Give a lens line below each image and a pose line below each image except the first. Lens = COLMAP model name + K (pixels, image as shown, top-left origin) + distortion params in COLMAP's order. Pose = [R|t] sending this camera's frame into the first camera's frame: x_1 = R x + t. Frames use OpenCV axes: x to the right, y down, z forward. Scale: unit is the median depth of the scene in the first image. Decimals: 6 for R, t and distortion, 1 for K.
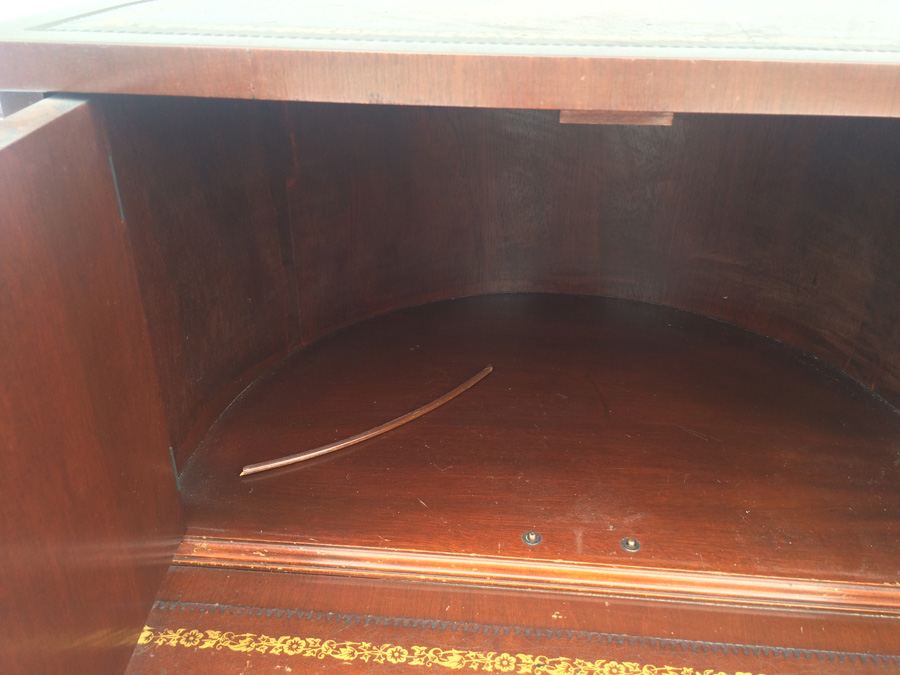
lens RADIAL K [[773.5, 0, 454.1], [0, 773.5, 334.4], [0, 0, 1]] dist [0.086057, -0.115873]
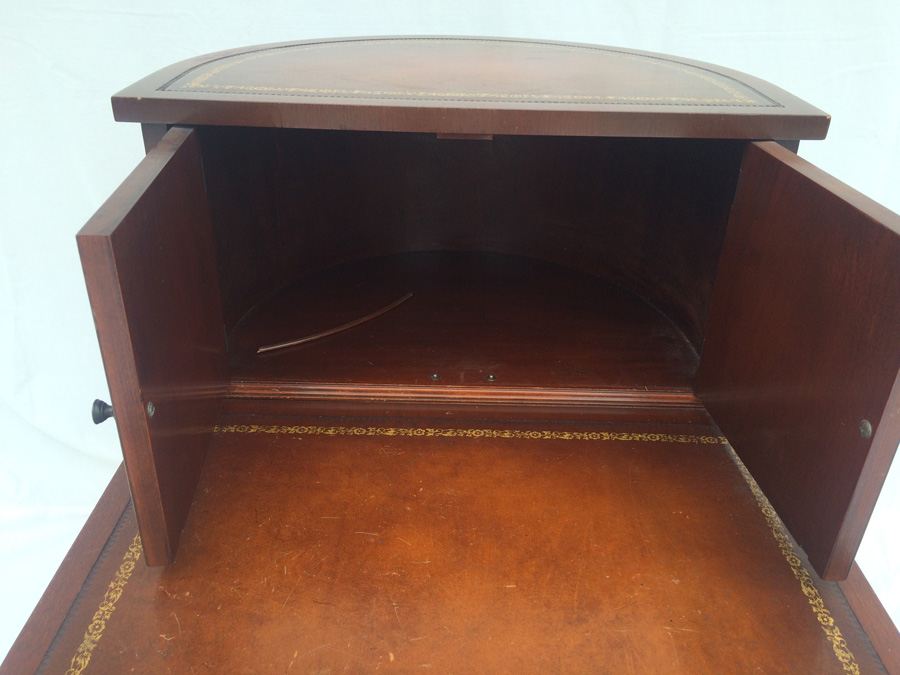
lens RADIAL K [[773.5, 0, 454.1], [0, 773.5, 334.4], [0, 0, 1]] dist [0.086057, -0.115873]
pose [[0.996160, -0.027440, 0.083137, 0.001570], [0.027471, 0.999622, 0.000765, 0.169793], [-0.083126, 0.001522, 0.996538, -0.729571]]
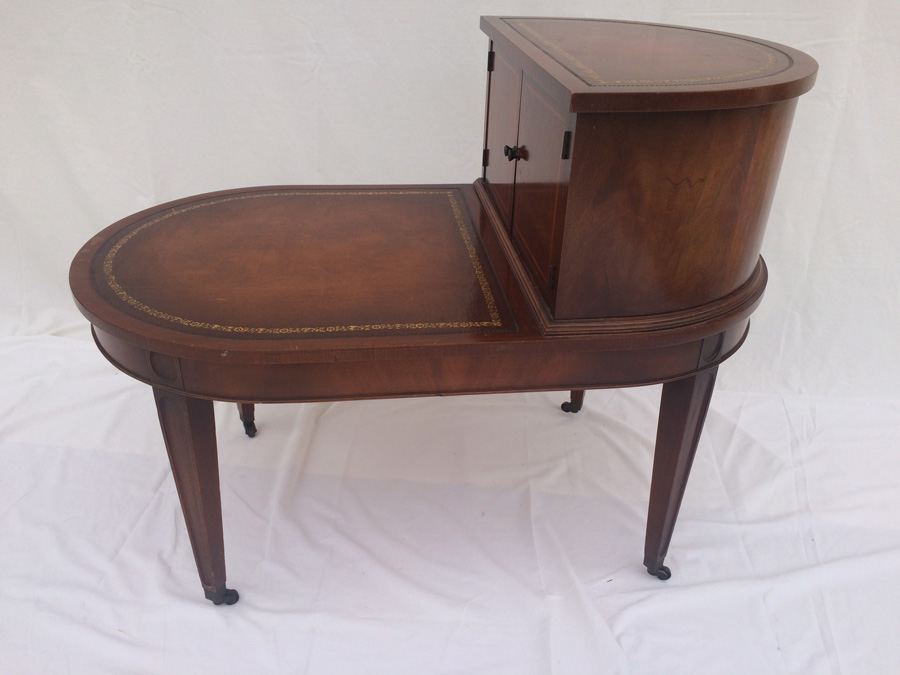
lens RADIAL K [[773.5, 0, 454.1], [0, 773.5, 334.4], [0, 0, 1]] dist [0.086057, -0.115873]
pose [[0.208615, 0.470403, -0.857439, 2.552319], [-0.503780, 0.803150, 0.318050, -0.194230], [0.838264, 0.365611, 0.404528, -0.118708]]
